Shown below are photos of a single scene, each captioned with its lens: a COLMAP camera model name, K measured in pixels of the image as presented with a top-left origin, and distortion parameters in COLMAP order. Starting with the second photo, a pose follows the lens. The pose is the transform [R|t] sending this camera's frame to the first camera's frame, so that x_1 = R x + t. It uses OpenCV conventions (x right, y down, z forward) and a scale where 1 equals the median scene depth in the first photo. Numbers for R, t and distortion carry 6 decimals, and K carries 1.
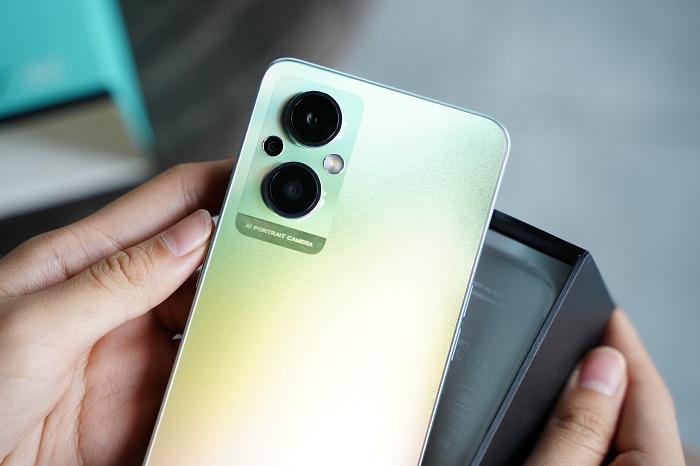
lens RADIAL K [[1493.9, 0, 350.6], [0, 1493.9, 231.2], [0, 0, 1]] dist [0.391204, 0.000000]
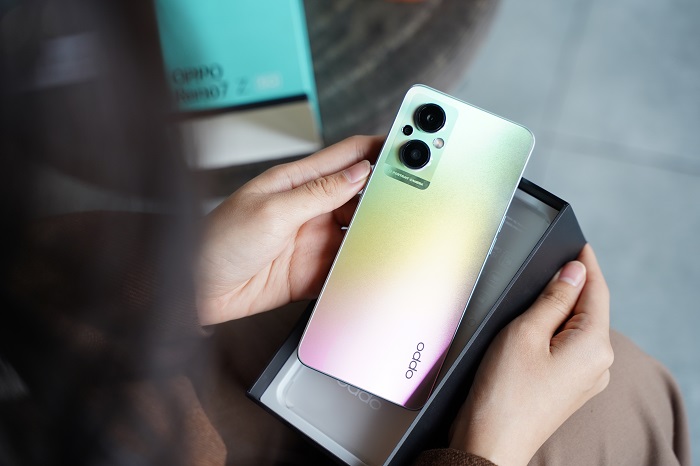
lens RADIAL K [[1493.9, 0, 348.8], [0, 1493.9, 236.4], [0, 0, 1]] dist [0.391204, 0.000000]
pose [[0.992316, 0.109918, -0.056804, -0.003367], [-0.111062, 0.993661, -0.017383, 0.114256], [0.054533, 0.023558, 0.998234, -0.863228]]
